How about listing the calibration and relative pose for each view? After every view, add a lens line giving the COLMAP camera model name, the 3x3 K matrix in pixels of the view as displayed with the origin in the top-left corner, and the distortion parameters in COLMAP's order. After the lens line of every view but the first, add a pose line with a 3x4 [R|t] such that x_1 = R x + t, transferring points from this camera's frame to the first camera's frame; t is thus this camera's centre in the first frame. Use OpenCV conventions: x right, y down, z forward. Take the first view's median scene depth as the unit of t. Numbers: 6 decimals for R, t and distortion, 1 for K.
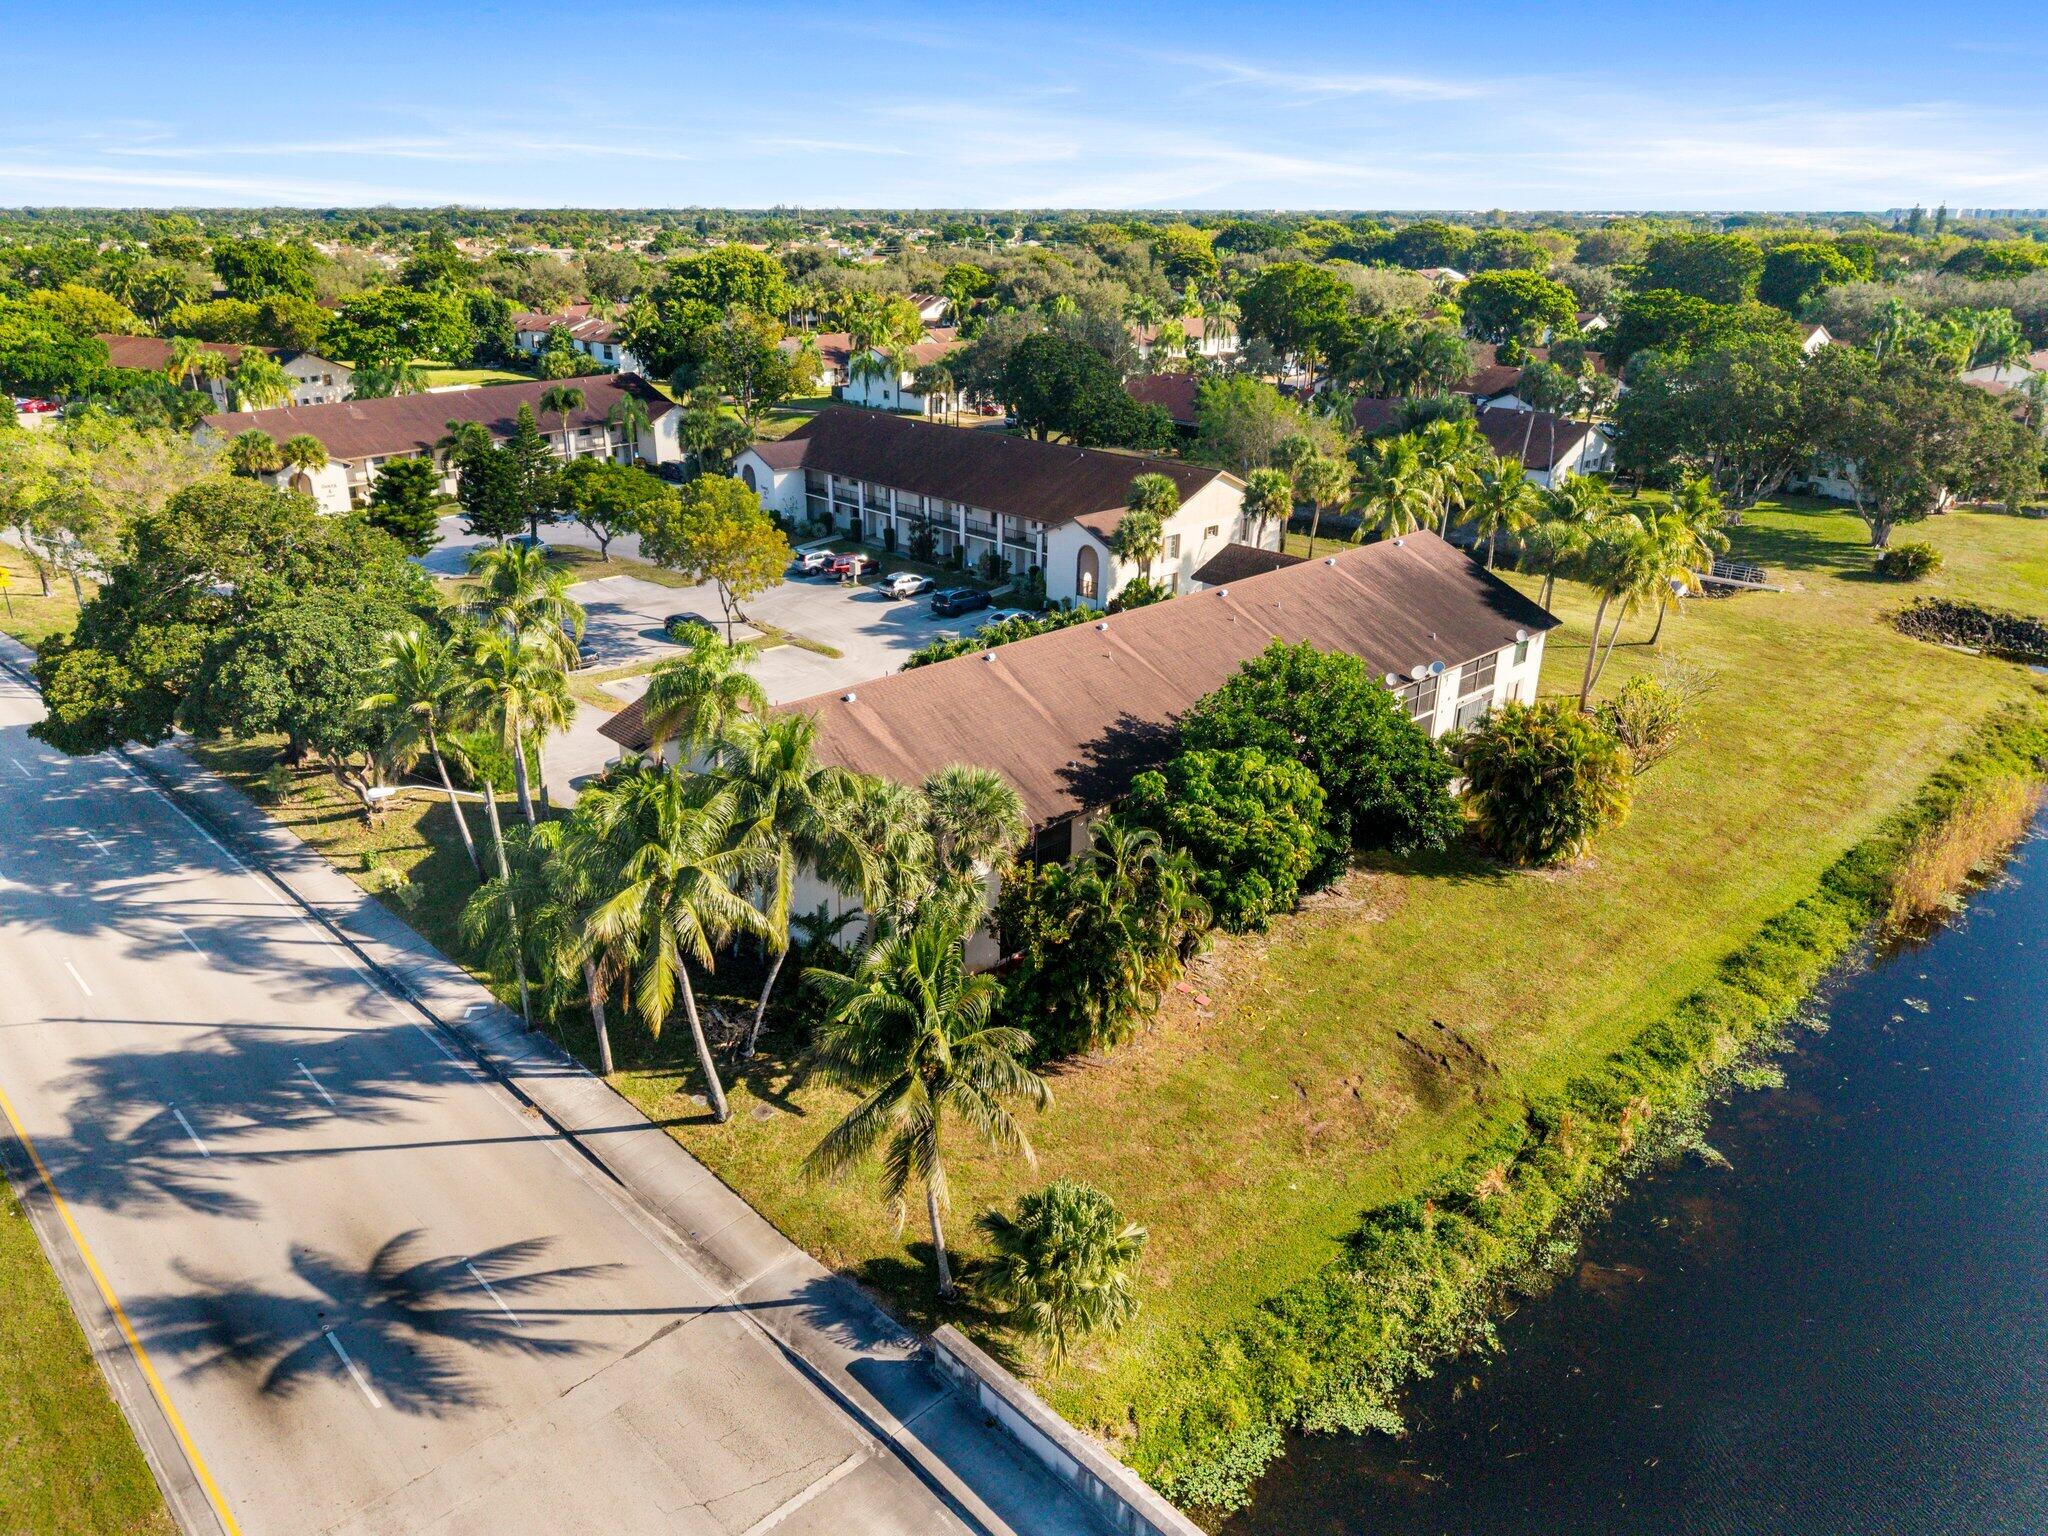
lens RADIAL K [[1488.9, 0, 1024.0], [0, 1488.9, 768.0], [0, 0, 1]] dist [0.068908, 0.002715]
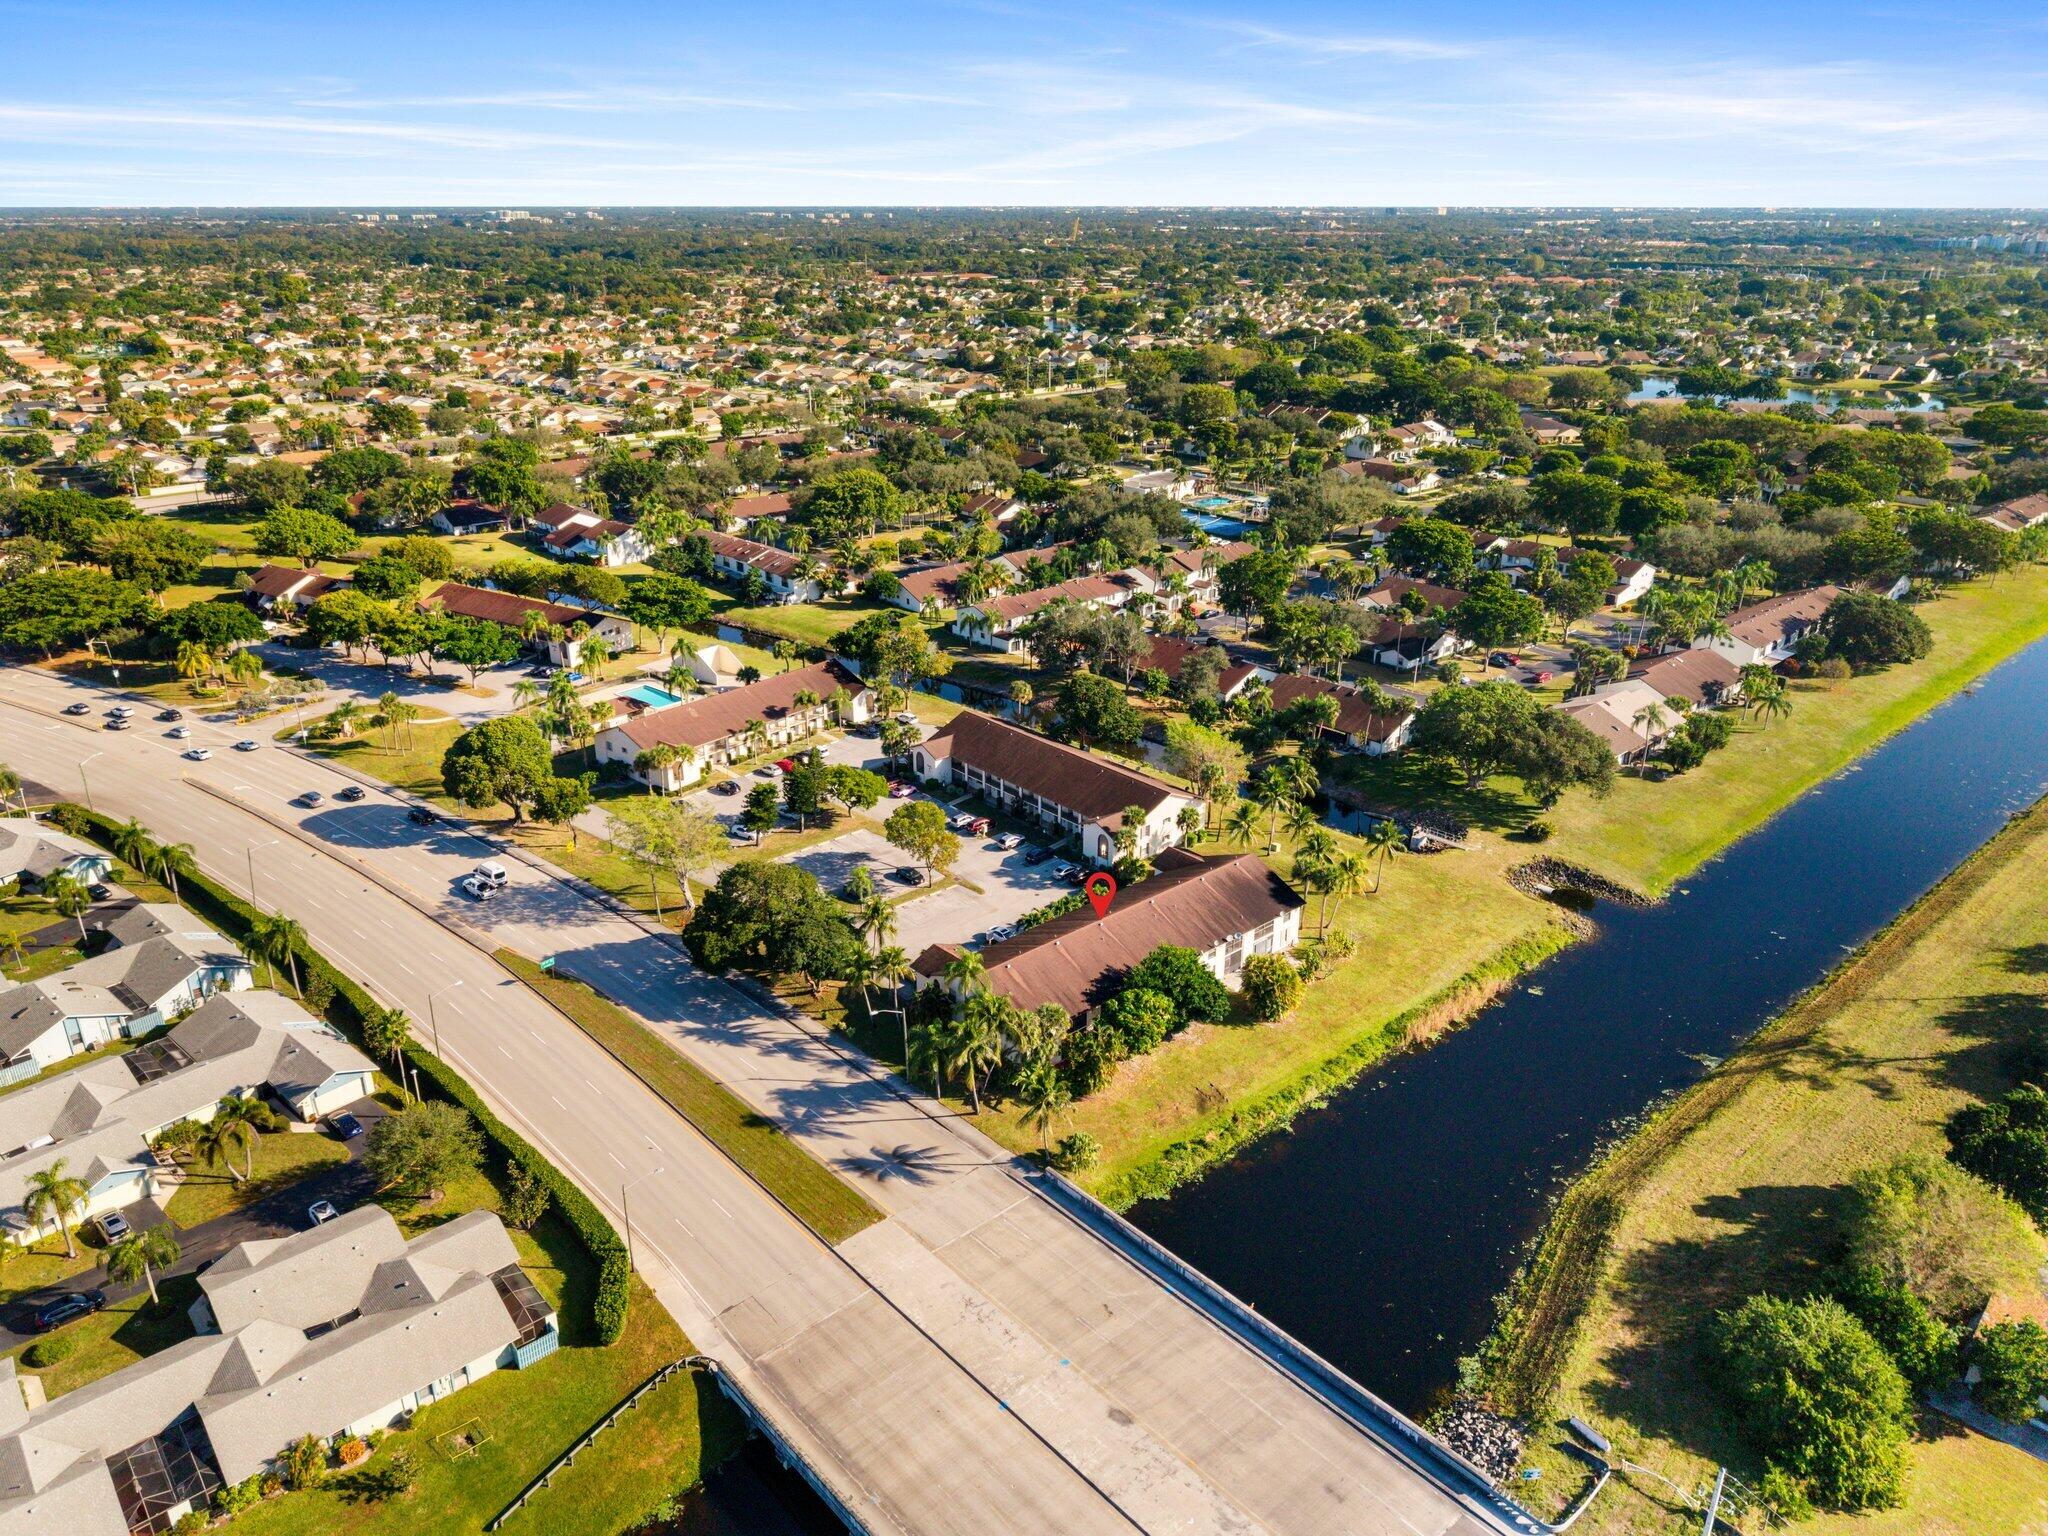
lens RADIAL K [[1384.4, 0, 1026.7], [0, 1384.4, 843.0], [0, 0, 1]] dist [0.216319, -0.000186]
pose [[0.999369, 0.004936, -0.035182, 0.010246], [-0.003658, 0.999334, 0.036299, -0.431187], [0.035337, -0.036148, 0.998721, -1.862704]]
